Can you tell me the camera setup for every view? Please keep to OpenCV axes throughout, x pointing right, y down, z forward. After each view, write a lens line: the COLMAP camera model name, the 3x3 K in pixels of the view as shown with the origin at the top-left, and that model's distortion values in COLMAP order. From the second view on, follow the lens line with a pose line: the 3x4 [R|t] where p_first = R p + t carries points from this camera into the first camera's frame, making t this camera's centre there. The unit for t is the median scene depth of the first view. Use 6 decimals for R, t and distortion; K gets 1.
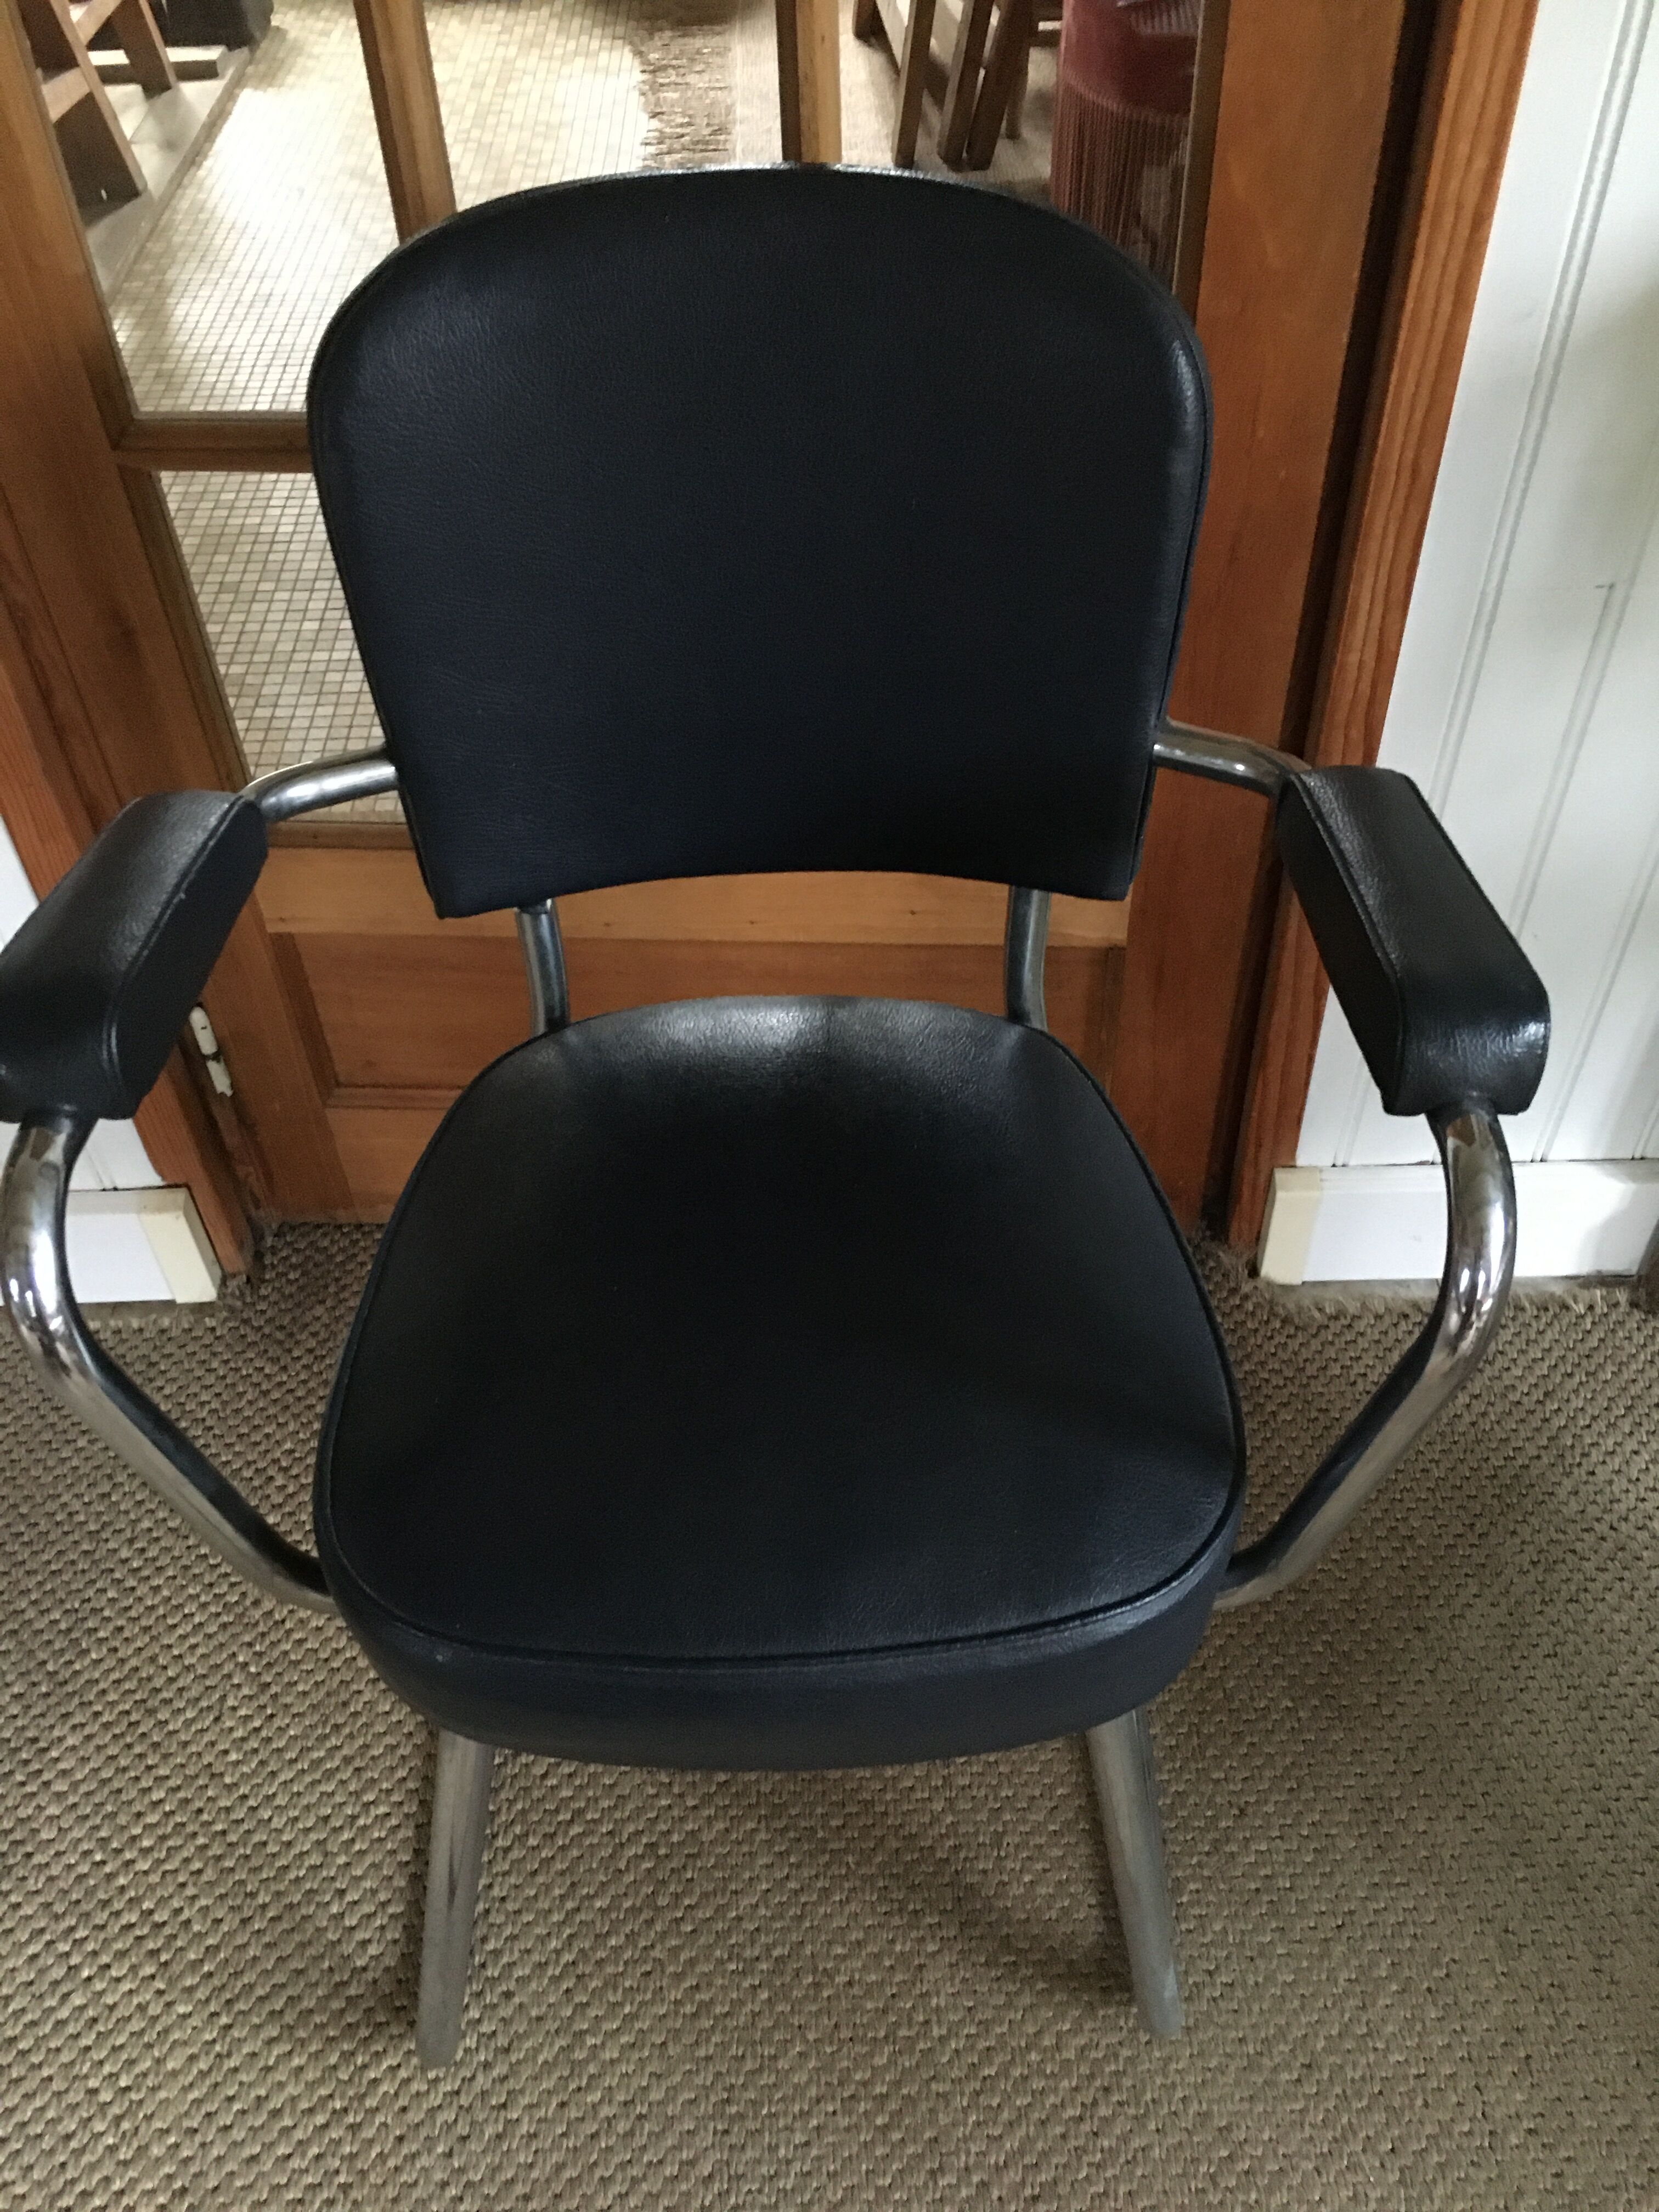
lens RADIAL K [[1875.9, 0, 837.1], [0, 1875.9, 1094.7], [0, 0, 1]] dist [0.075224, -0.100189]
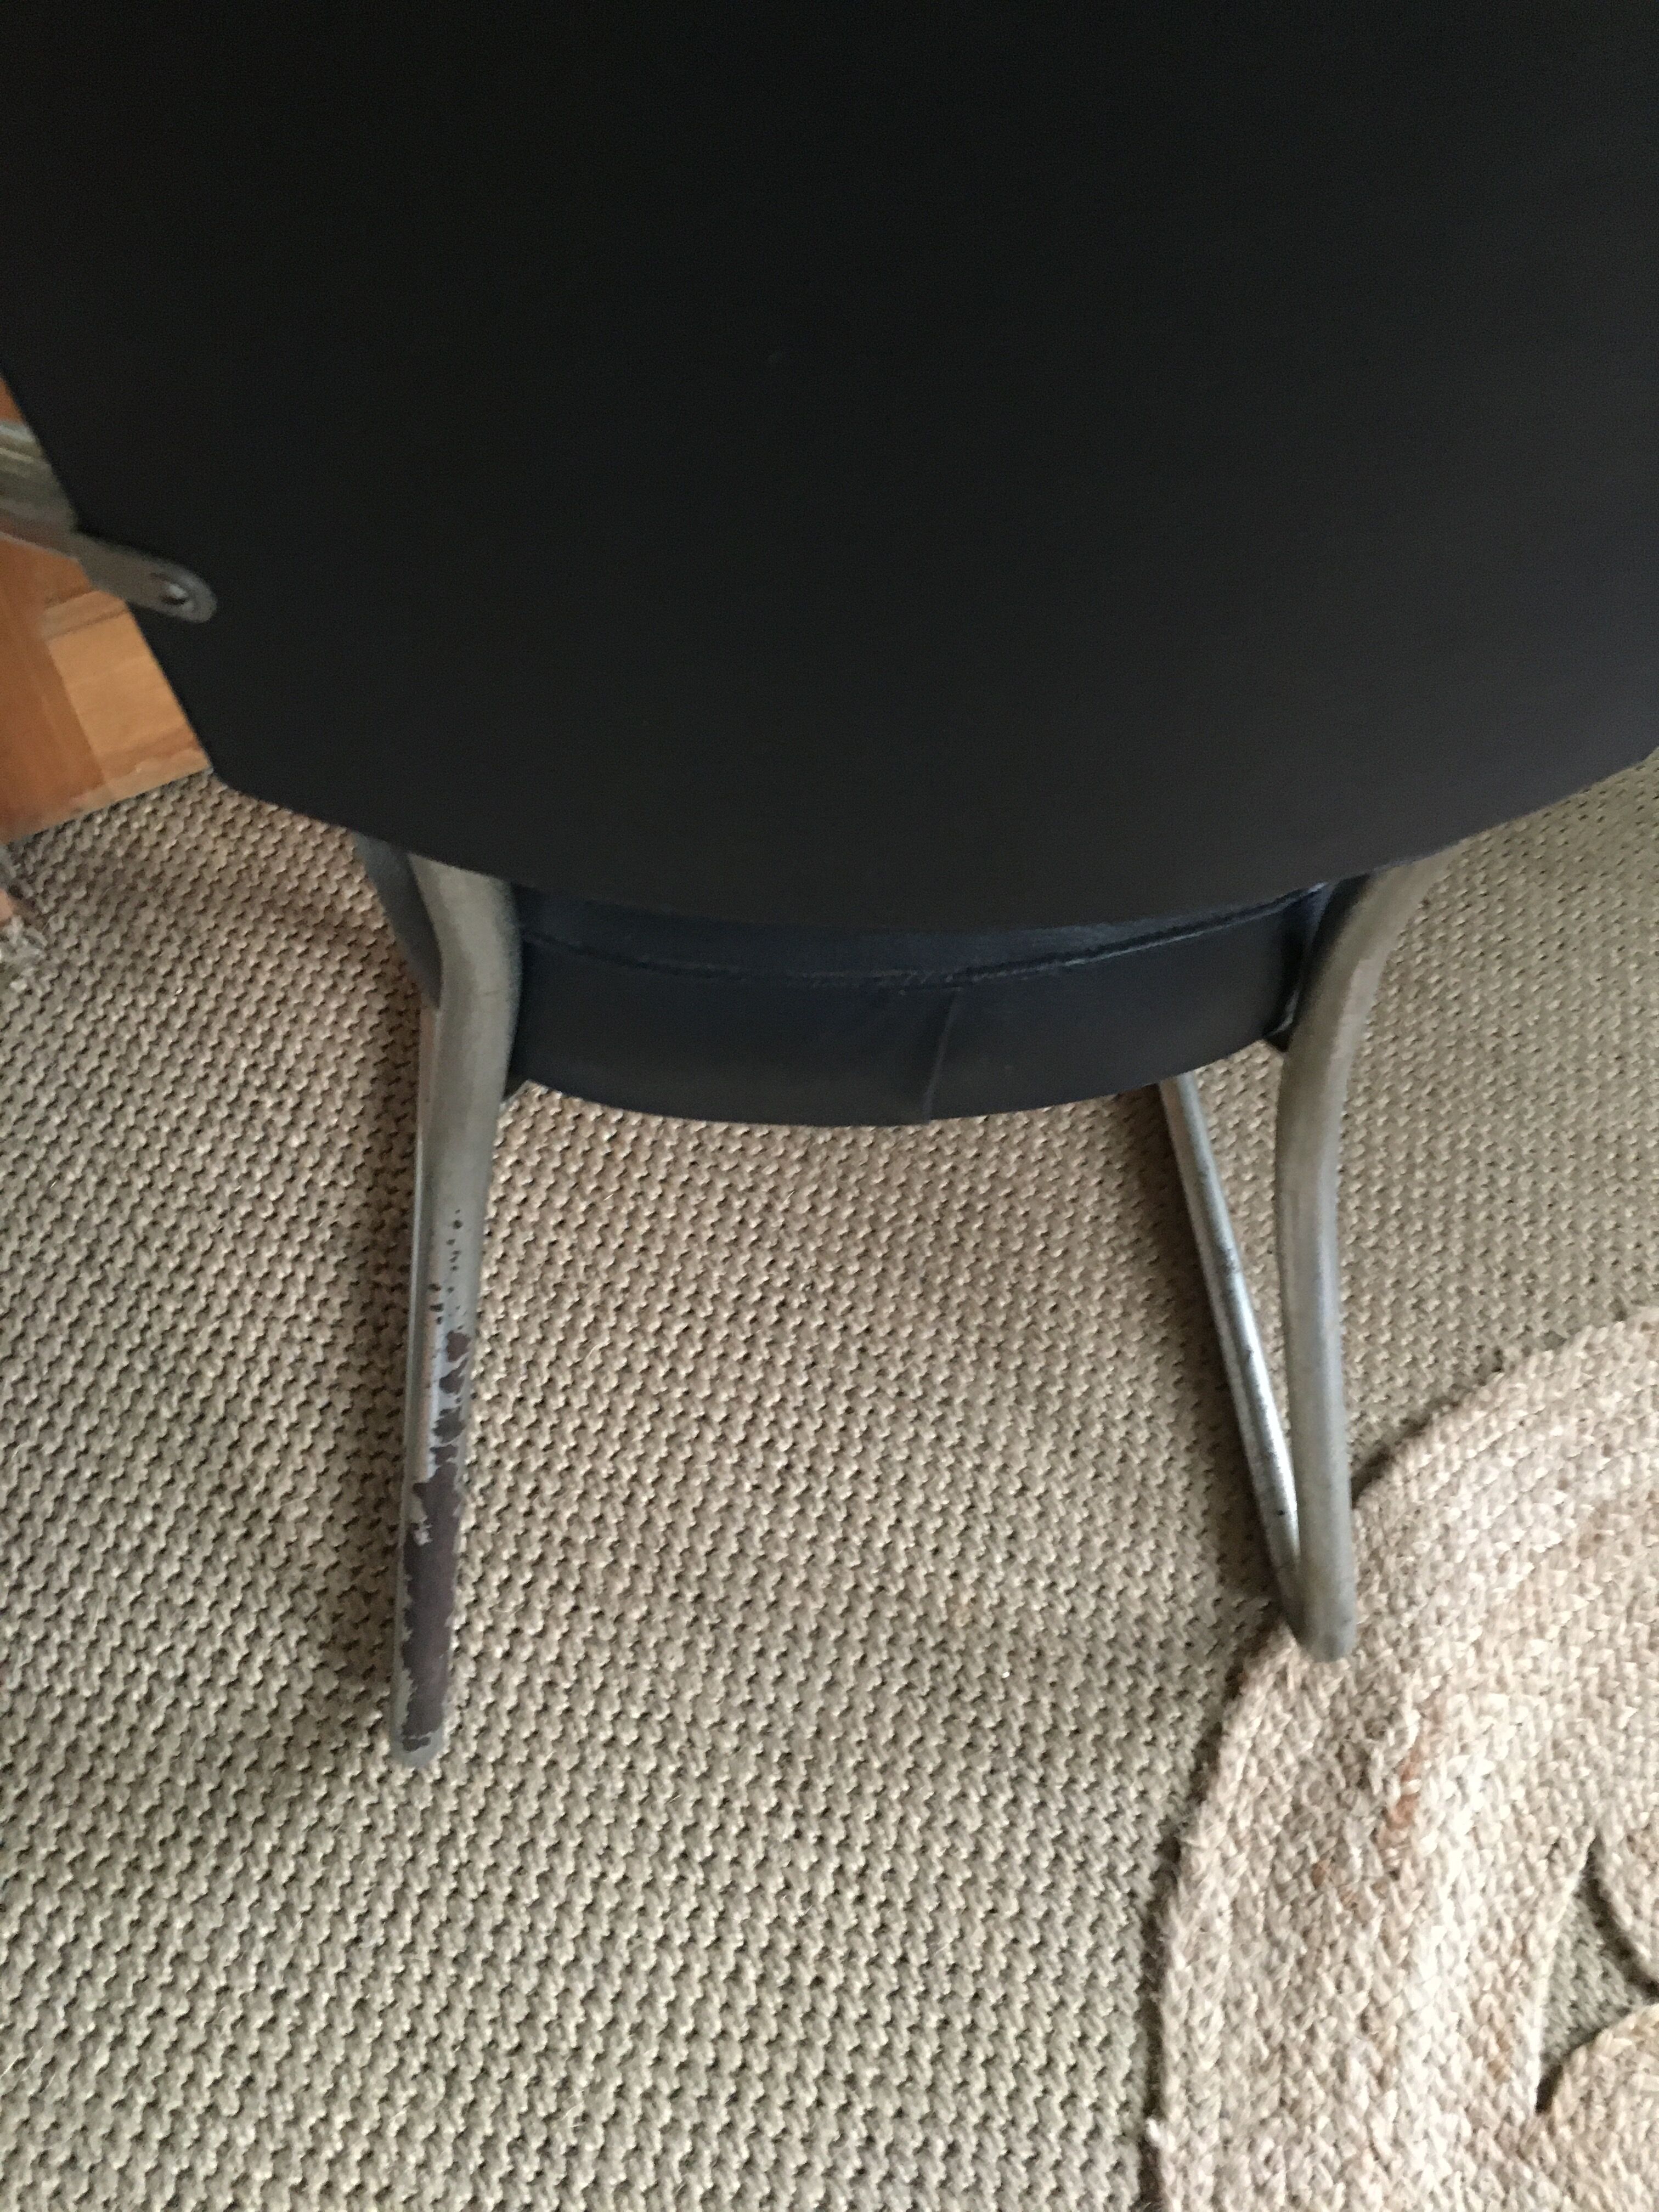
lens RADIAL K [[1875.9, 0, 834.7], [0, 1875.9, 1096.1], [0, 0, 1]] dist [0.075224, -0.100189]
pose [[0.822275, -0.444936, 0.354818, -0.446762], [0.355236, 0.888397, 0.290790, 0.071750], [-0.444602, -0.113065, 0.888564, 0.251676]]
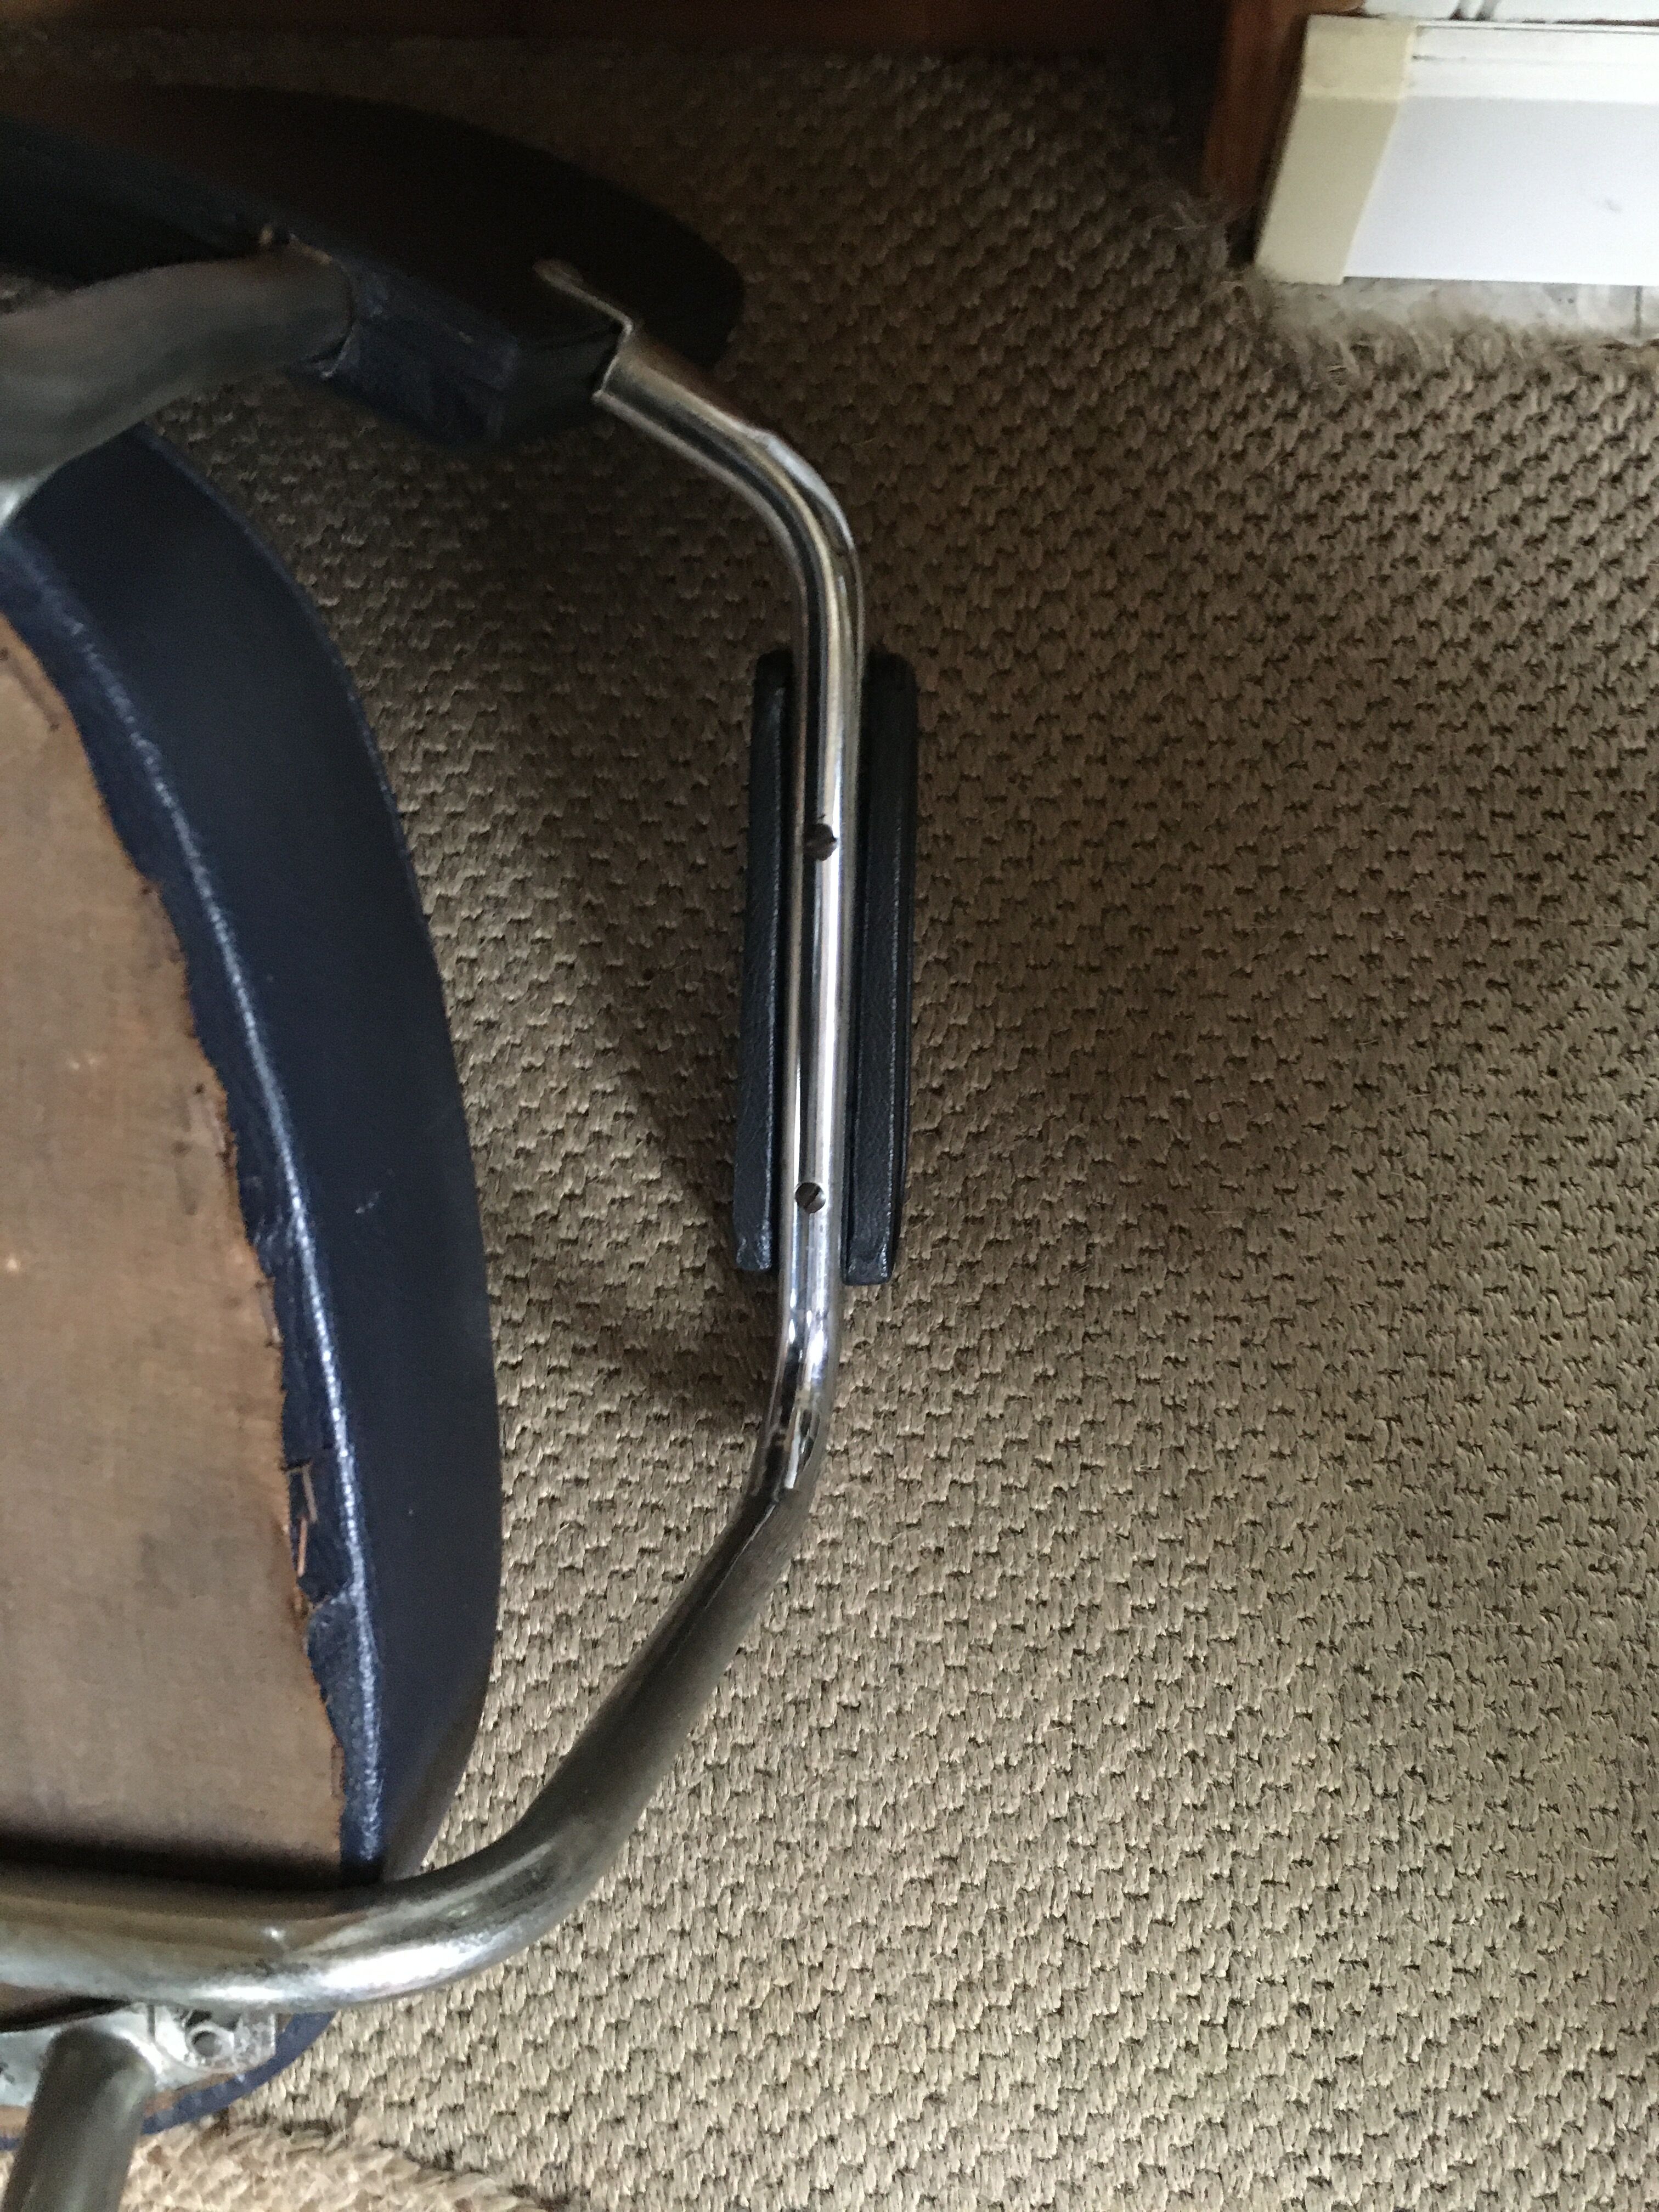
lens RADIAL K [[1875.9, 0, 841.5], [0, 1875.9, 1099.0], [0, 0, 1]] dist [0.075224, -0.100189]
pose [[0.995566, 0.080863, -0.048053, 0.207650], [-0.033843, 0.784573, 0.619112, -0.035640], [0.087764, -0.614740, 0.783831, 0.635589]]
